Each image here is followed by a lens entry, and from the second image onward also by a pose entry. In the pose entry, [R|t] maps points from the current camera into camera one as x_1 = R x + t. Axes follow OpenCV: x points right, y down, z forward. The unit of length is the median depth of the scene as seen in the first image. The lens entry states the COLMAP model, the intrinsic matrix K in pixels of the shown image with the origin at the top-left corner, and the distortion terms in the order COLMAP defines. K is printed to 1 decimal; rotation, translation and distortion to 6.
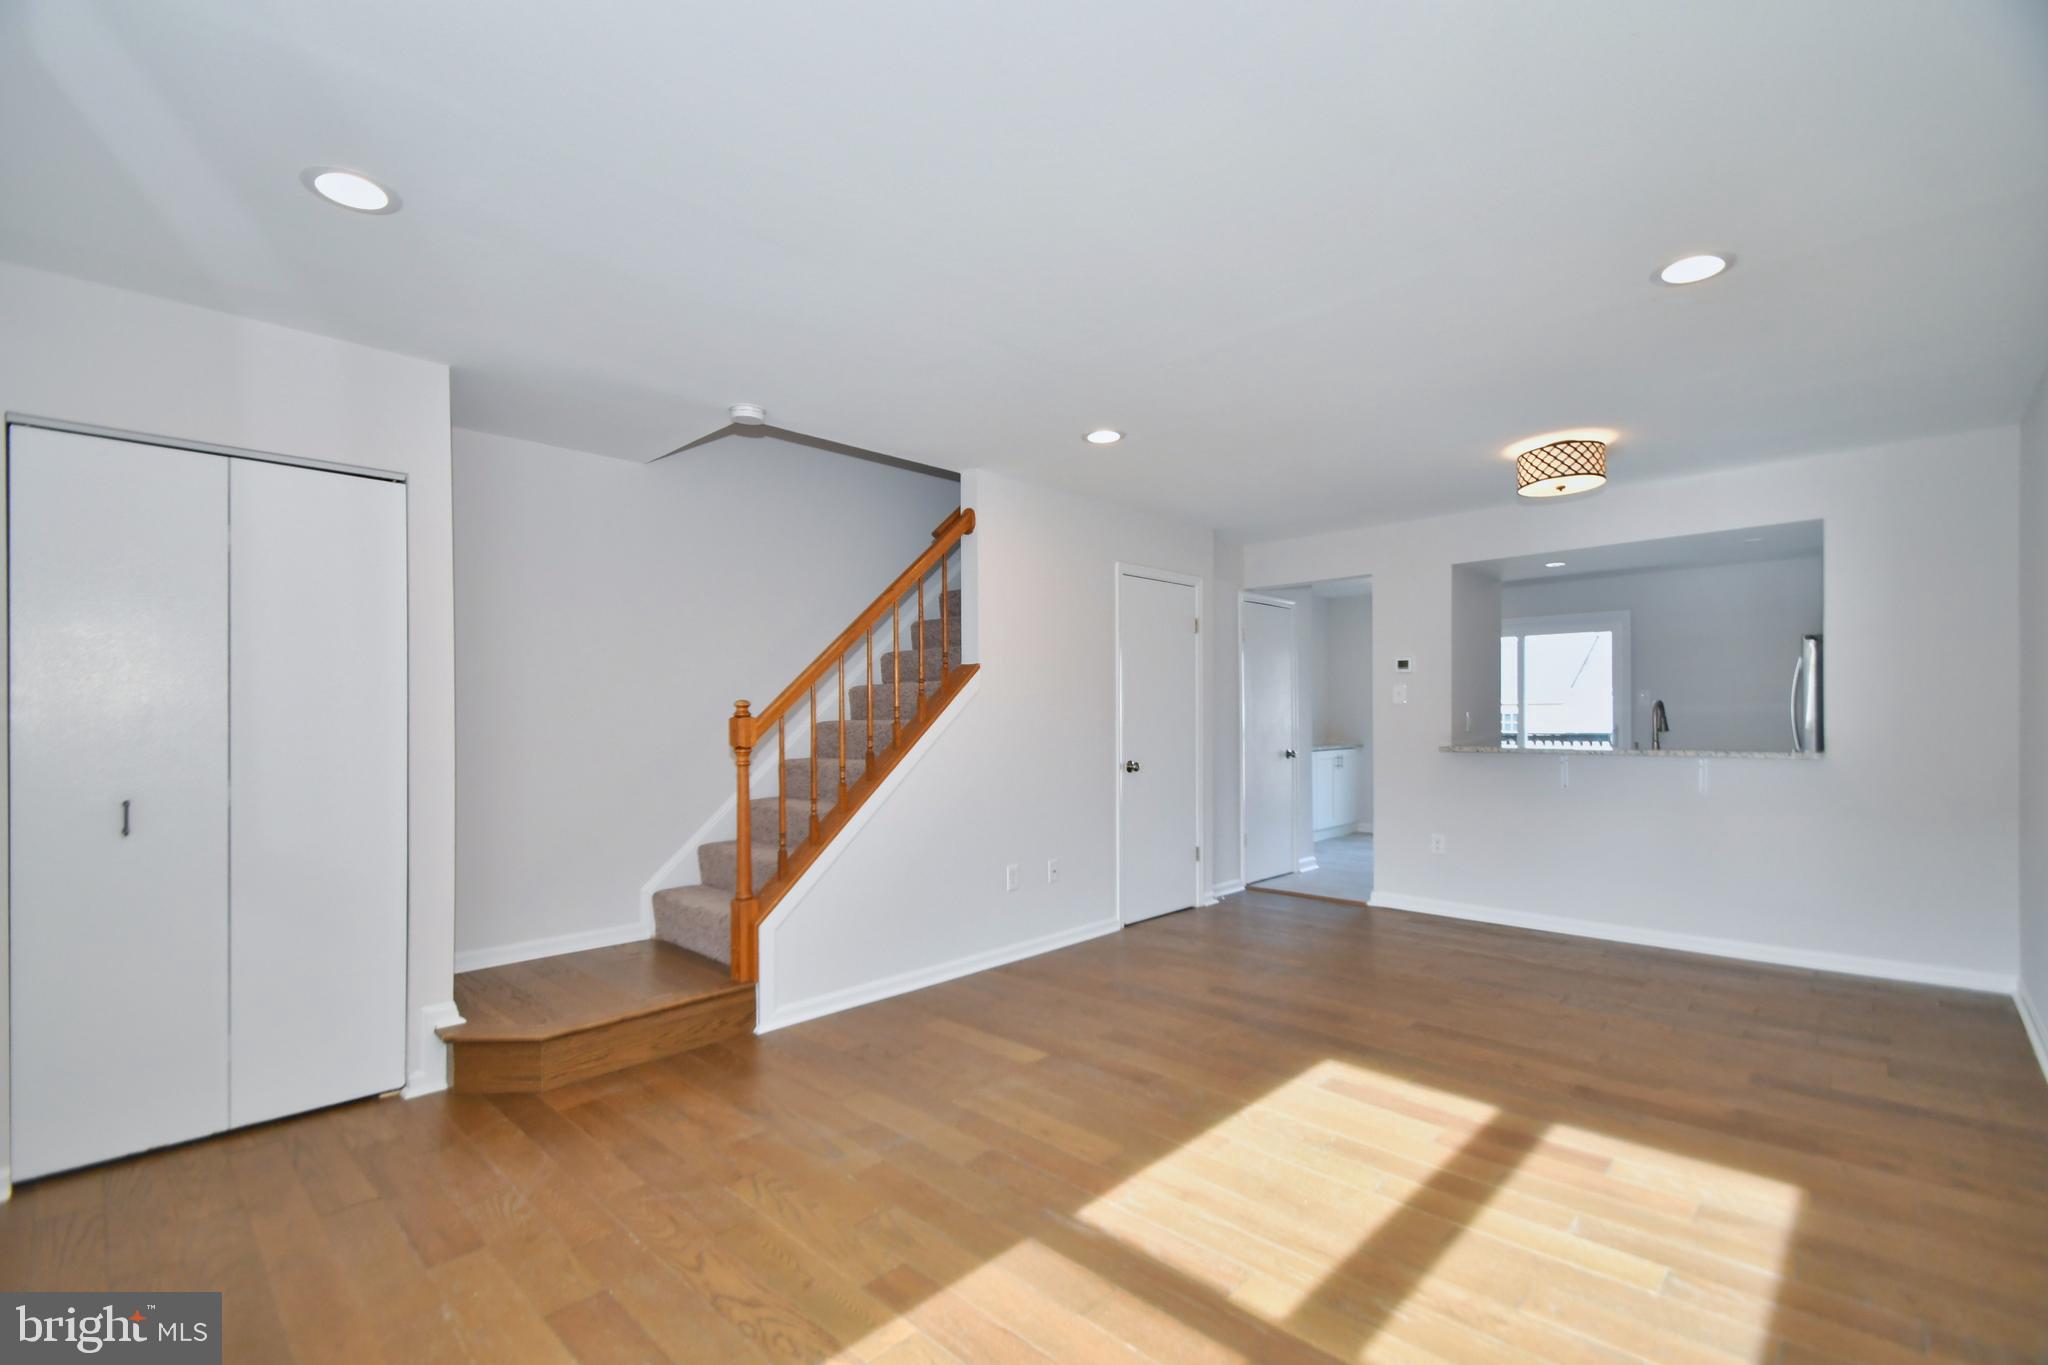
lens RADIAL K [[948.5, 0, 1018.9], [0, 948.5, 708.8], [0, 0, 1]] dist [-0.001820, -0.019757]
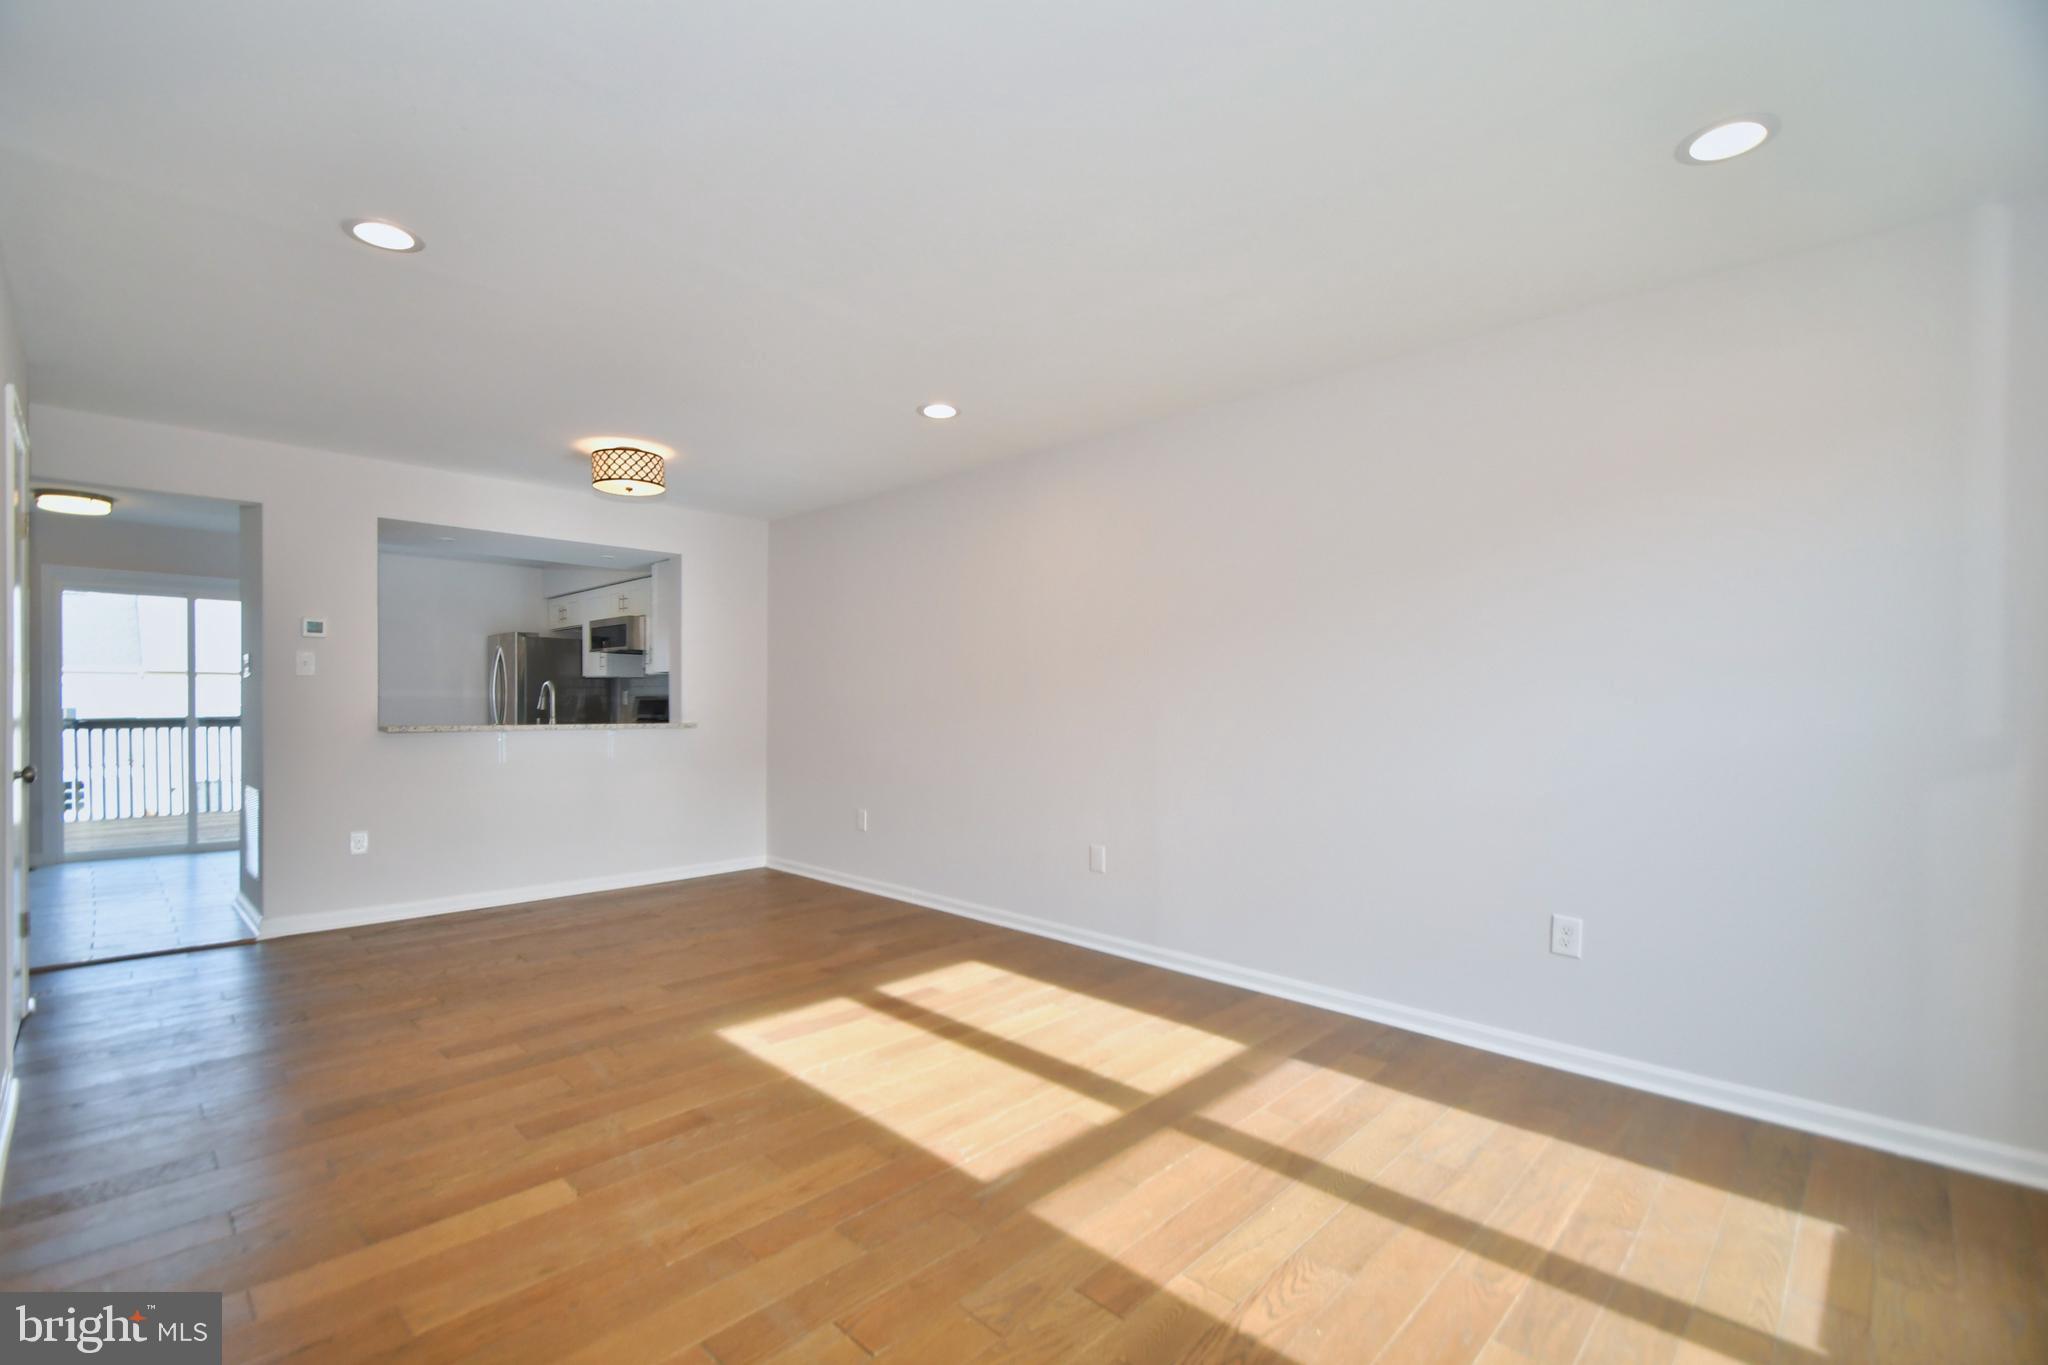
lens RADIAL K [[905.3, 0, 1026.2], [0, 905.3, 714.7], [0, 0, 1]] dist [-0.002976, -0.000877]
pose [[-0.025178, -0.016825, 0.999541, -0.697148], [-0.003026, 0.999855, 0.016754, 0.023157], [-0.999678, -0.002603, -0.025226, 0.774703]]
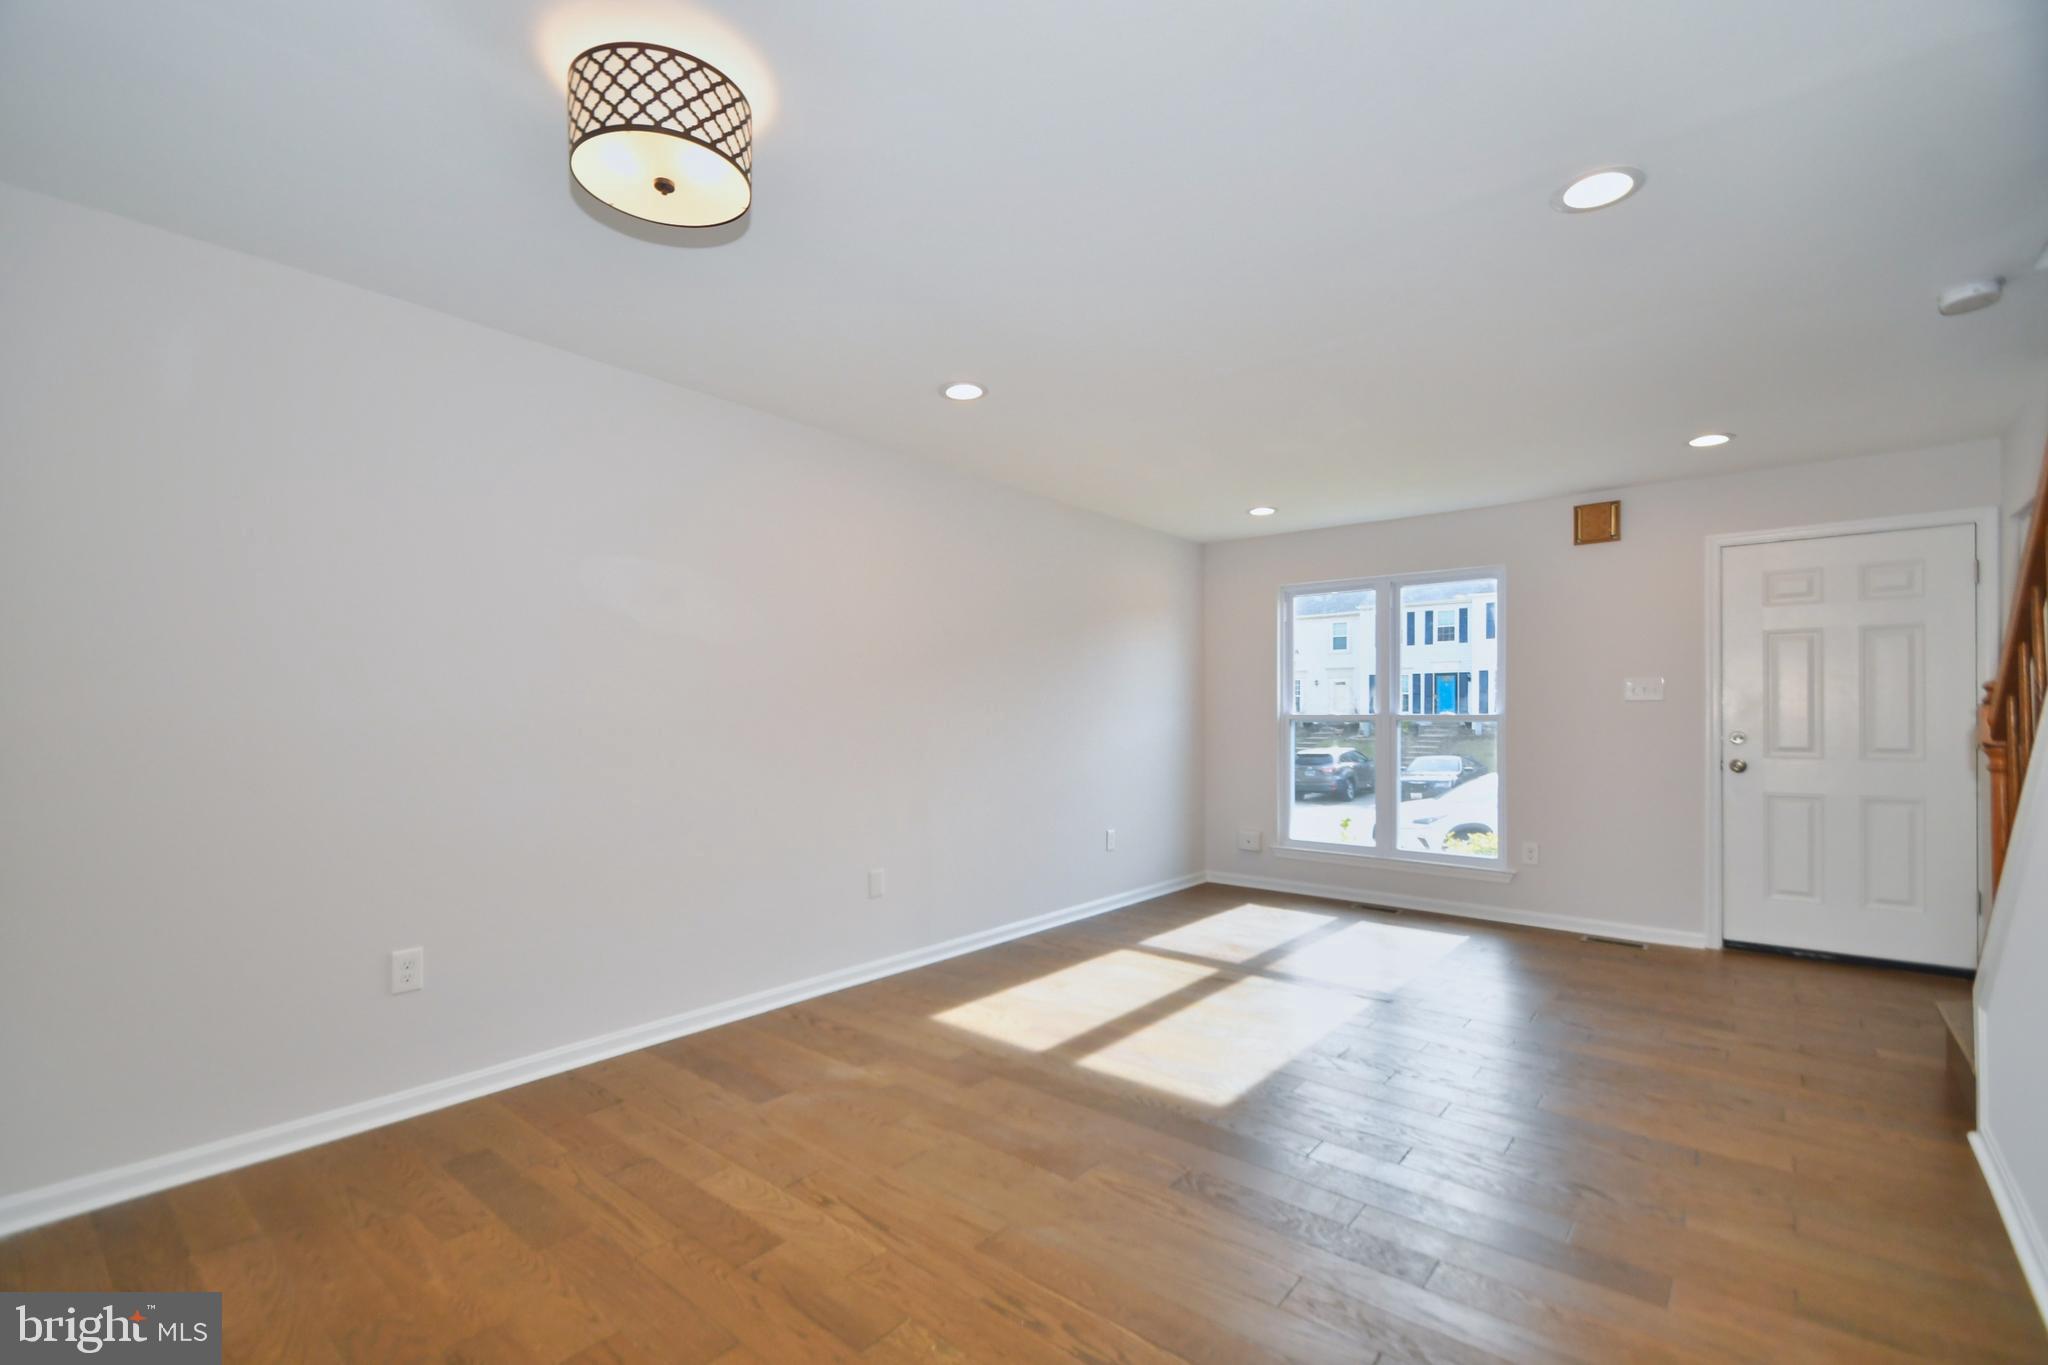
lens RADIAL K [[905.3, 0, 1026.2], [0, 905.3, 714.7], [0, 0, 1]] dist [-0.002976, -0.000877]
pose [[-0.996044, 0.012716, -0.087951, 0.637739], [0.013042, 0.999910, -0.003138, 0.034056], [0.087903, -0.004272, -0.996120, 1.992084]]
